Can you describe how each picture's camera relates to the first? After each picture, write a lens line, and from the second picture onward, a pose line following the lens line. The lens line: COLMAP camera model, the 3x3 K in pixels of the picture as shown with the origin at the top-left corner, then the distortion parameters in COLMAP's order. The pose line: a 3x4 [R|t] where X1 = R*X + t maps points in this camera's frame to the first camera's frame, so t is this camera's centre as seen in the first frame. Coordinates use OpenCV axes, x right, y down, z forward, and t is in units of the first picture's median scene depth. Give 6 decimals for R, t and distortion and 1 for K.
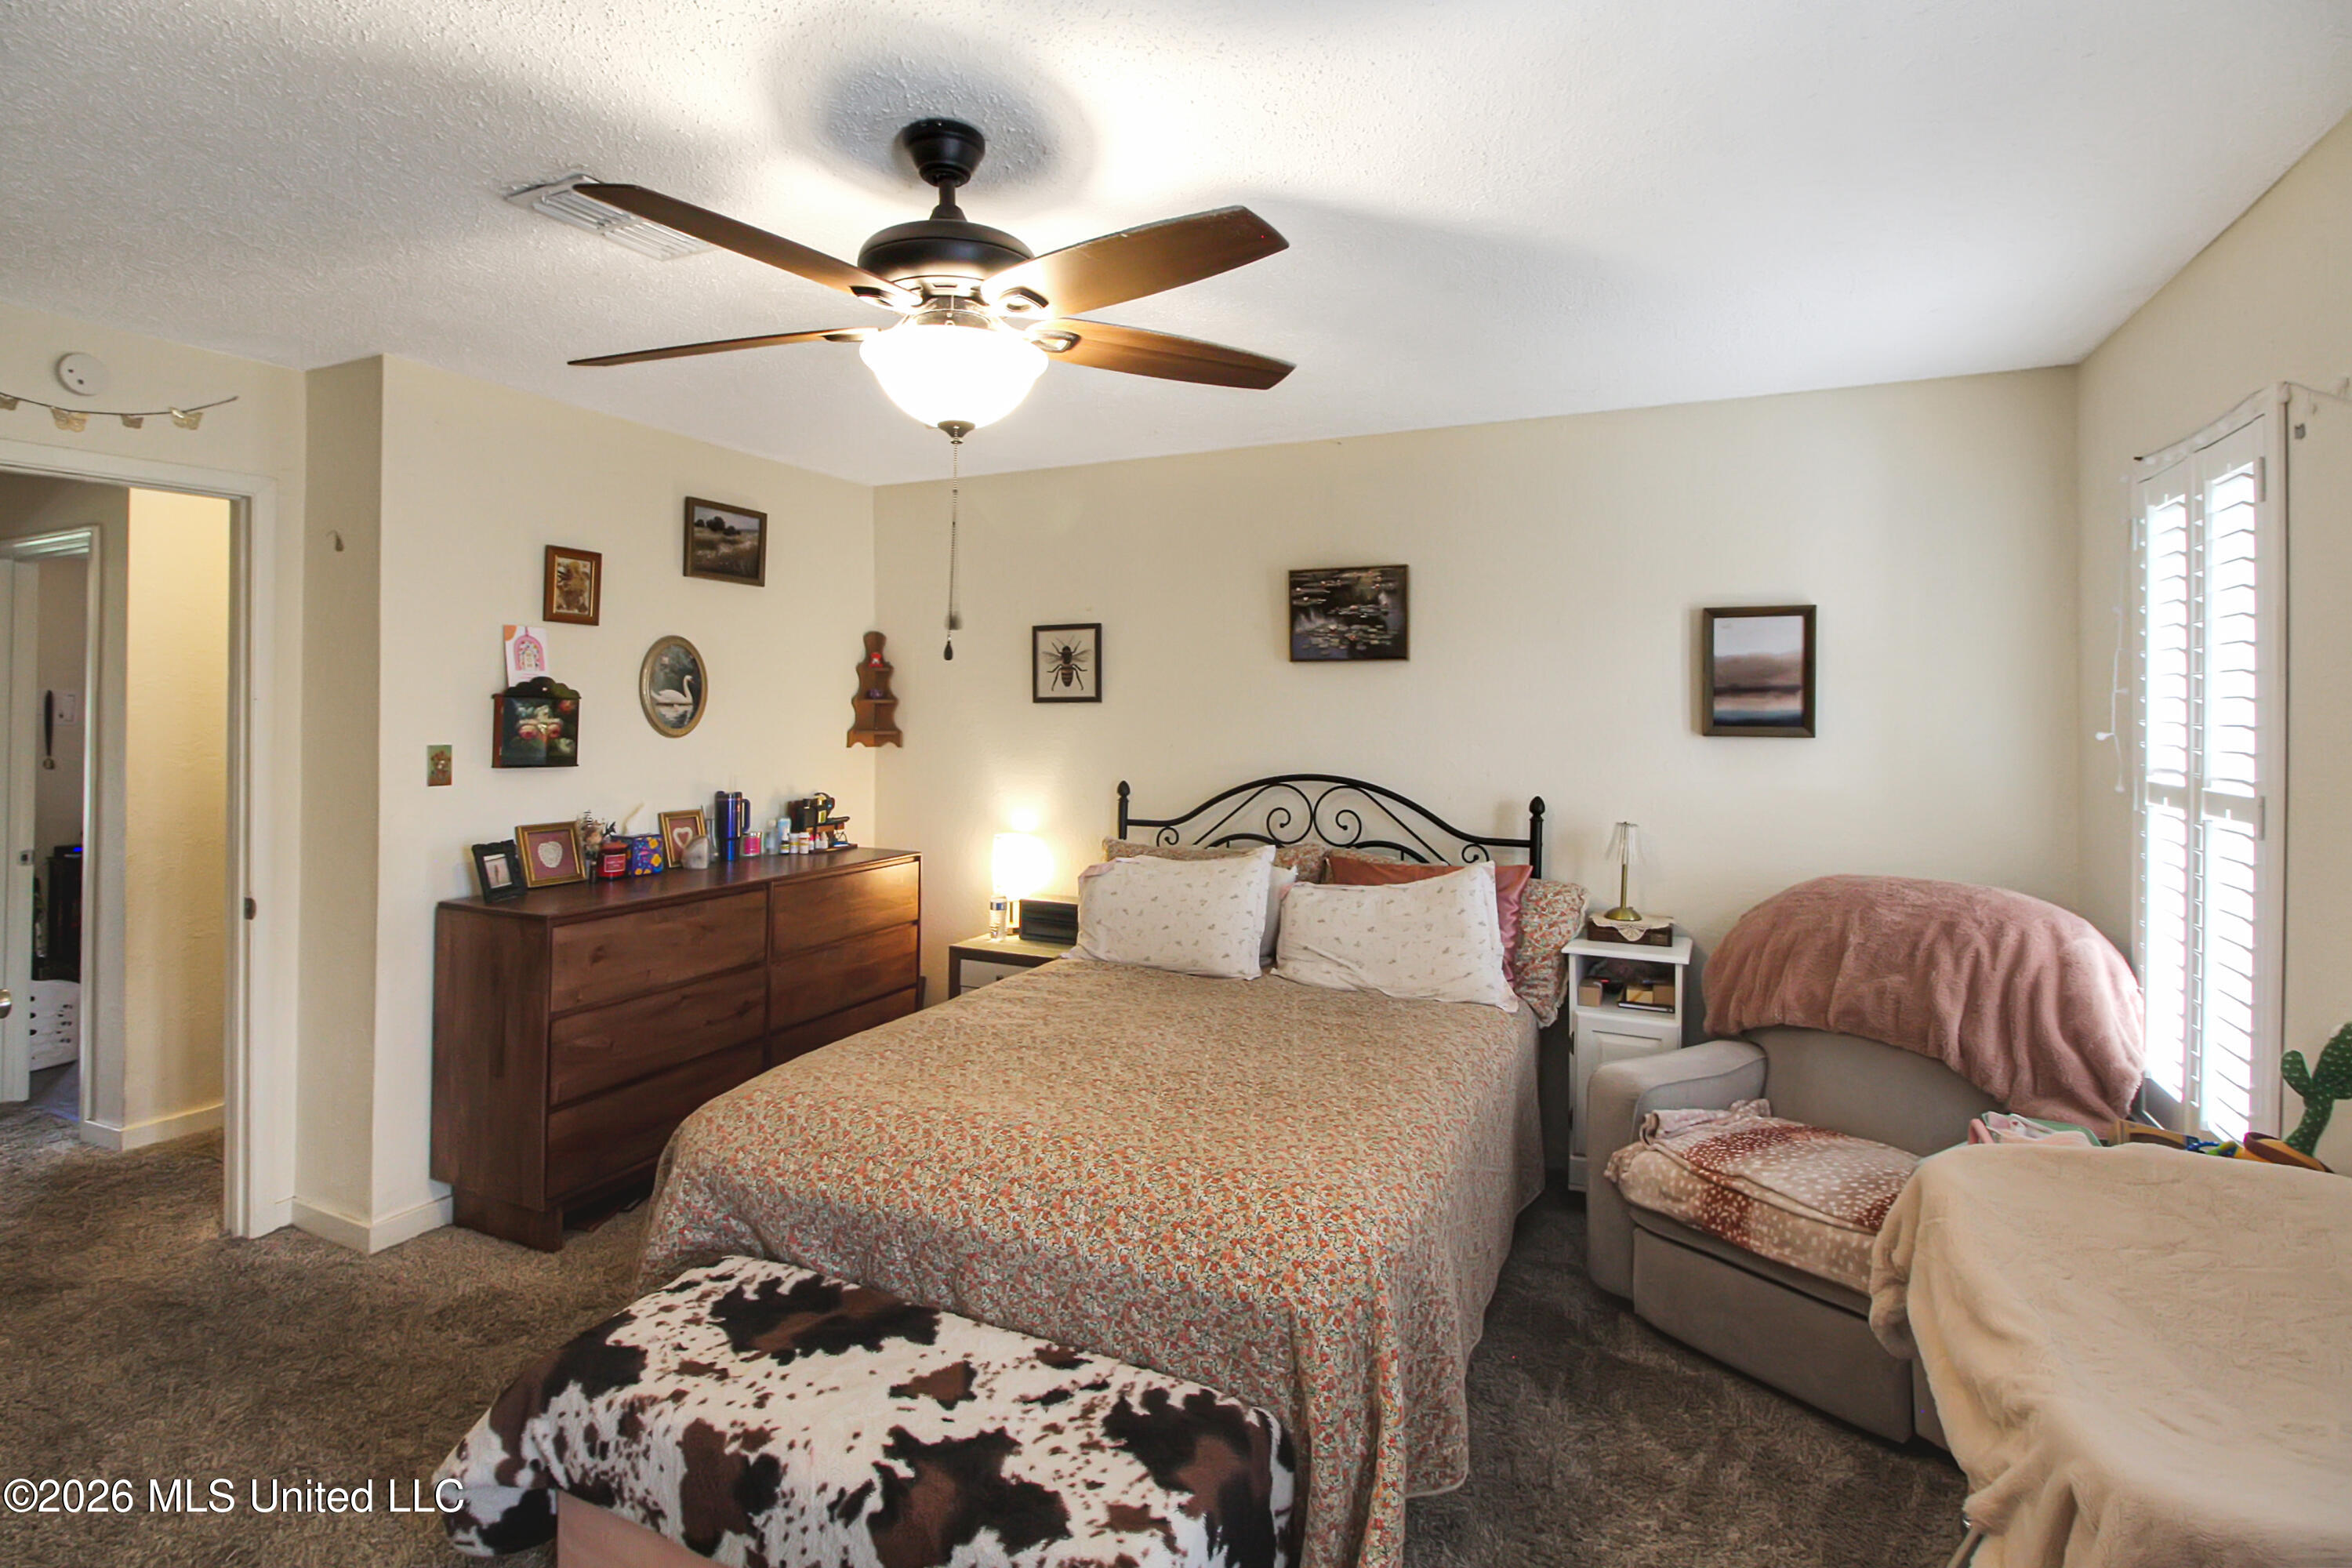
lens RADIAL K [[1128.7, 0, 1176.1], [0, 1128.7, 707.7], [0, 0, 1]] dist [0.004318, -0.010890]
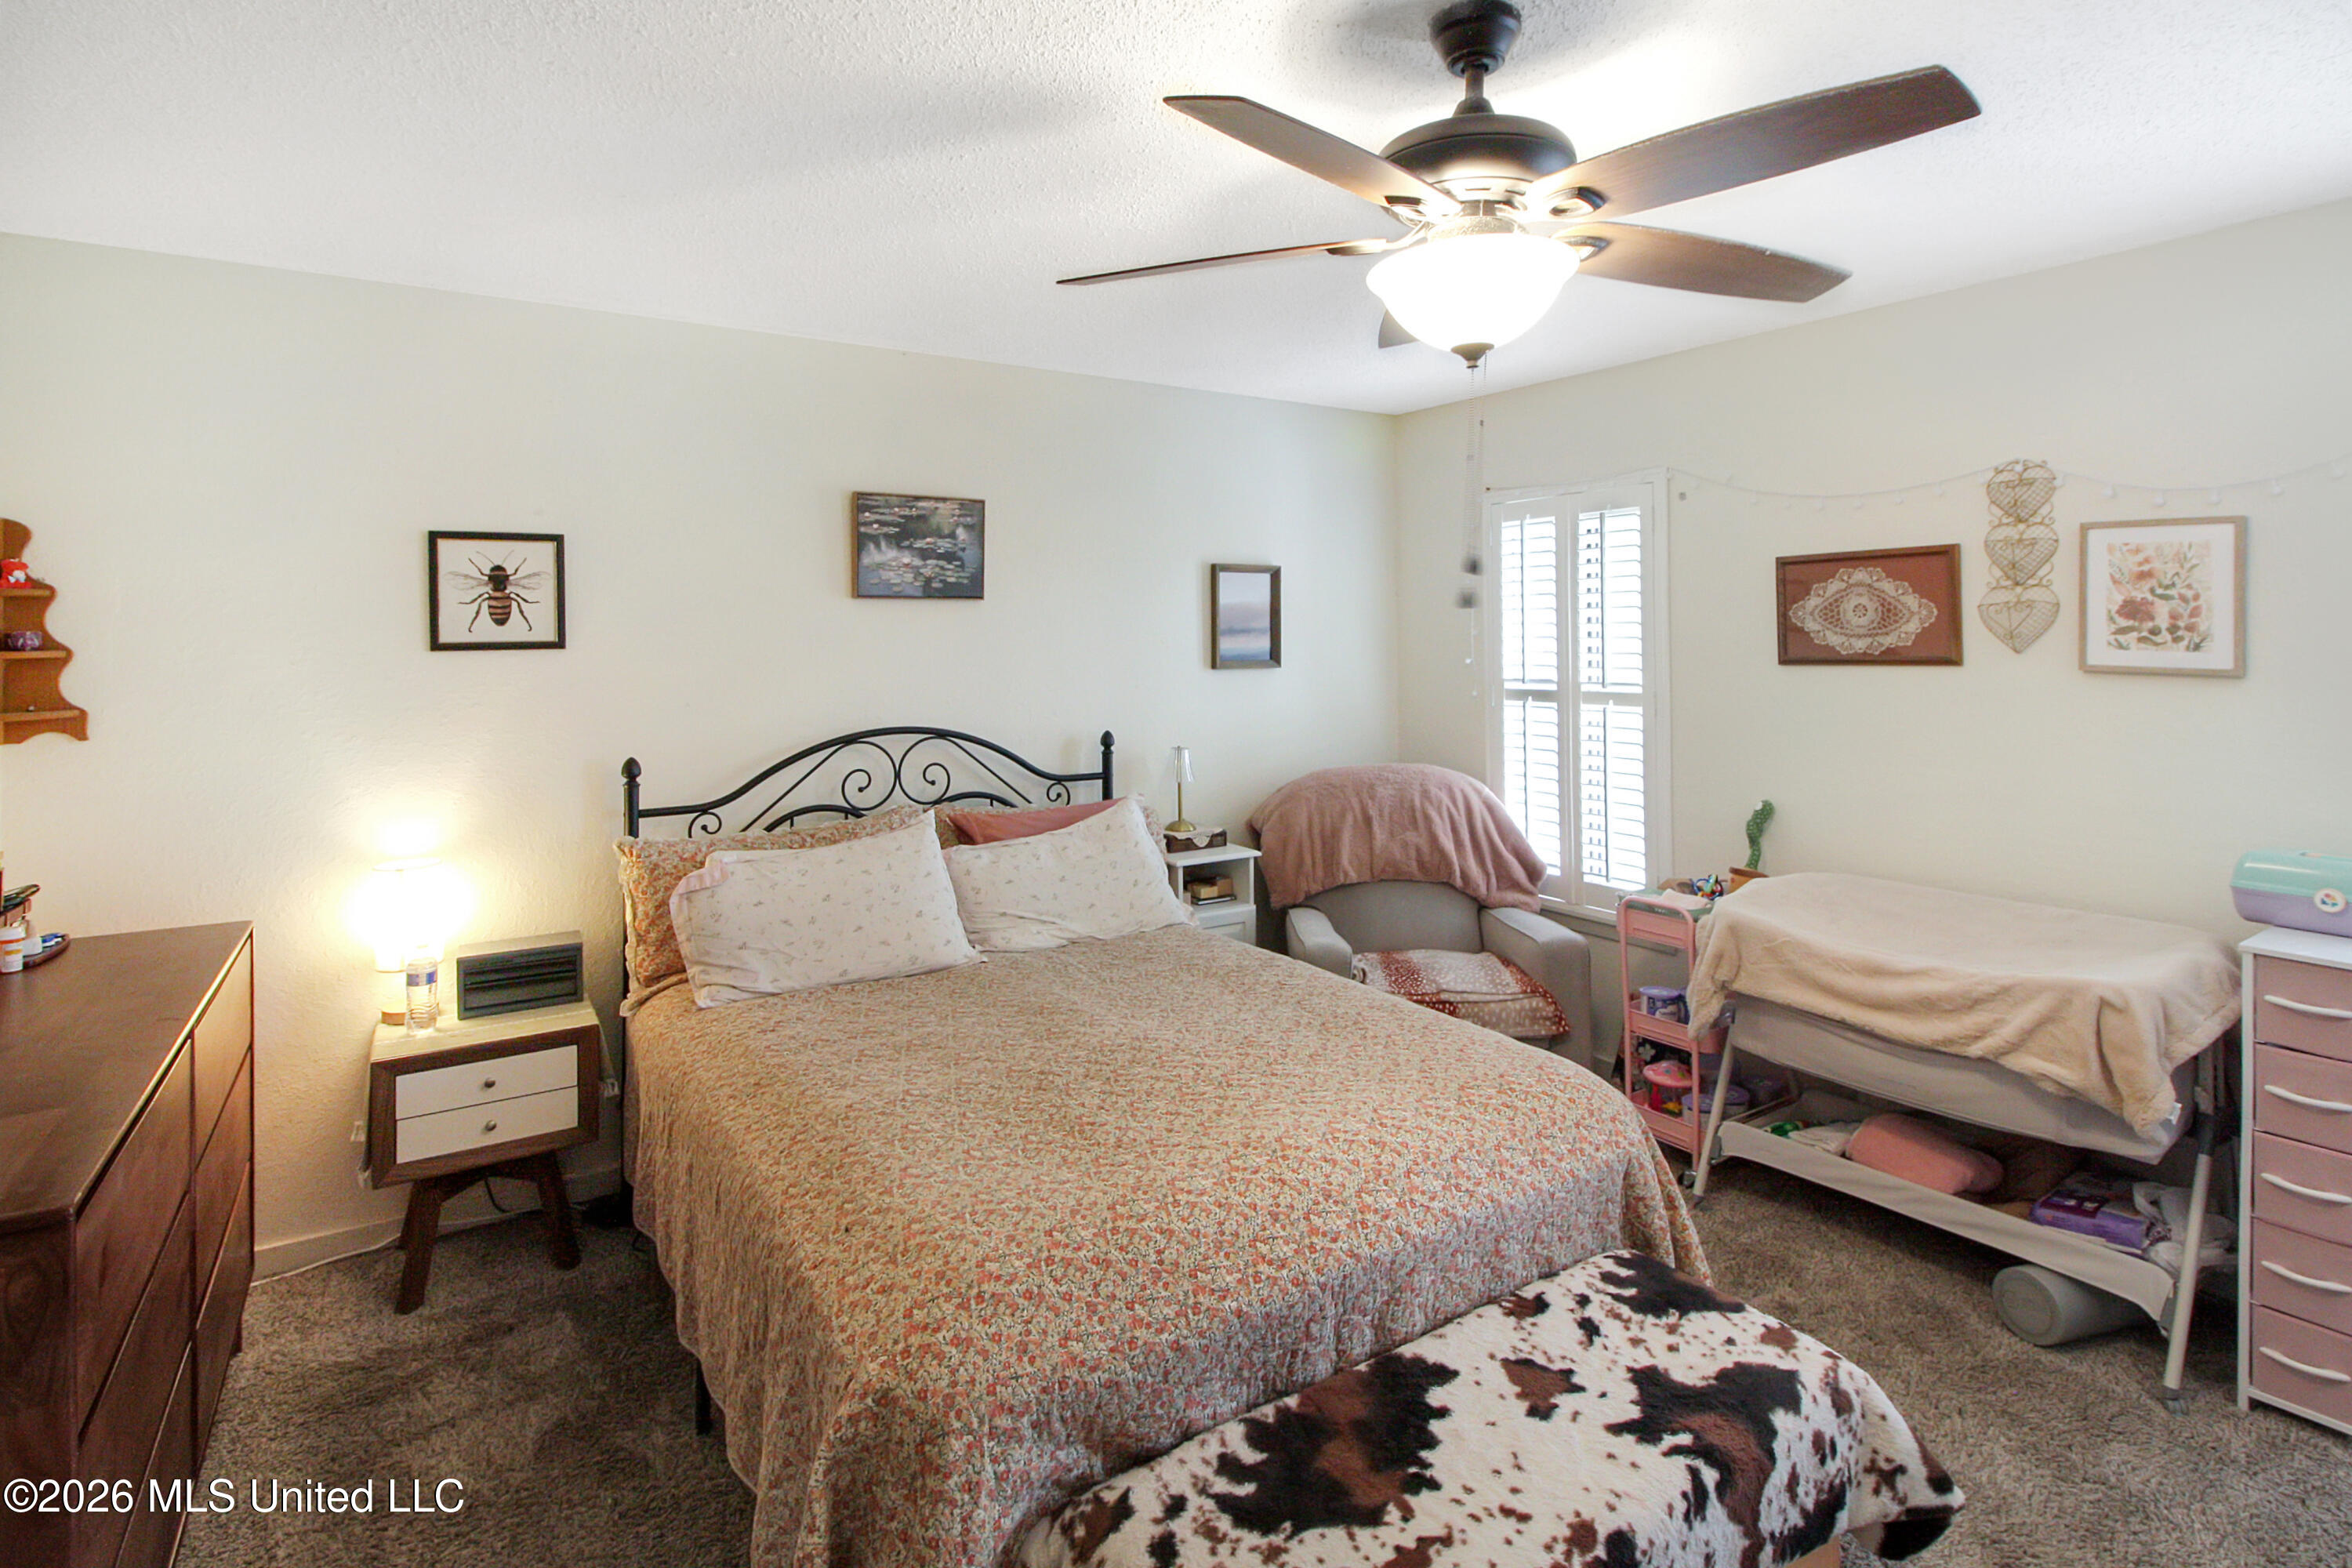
lens RADIAL K [[1151.7, 0, 1174.9], [0, 1151.7, 665.7], [0, 0, 1]] dist [0.015550, -0.013663]
pose [[0.525617, -0.029124, 0.850223, -0.748317], [0.009604, 0.999553, 0.028301, -0.017275], [-0.850667, -0.006710, 0.525662, 0.484915]]
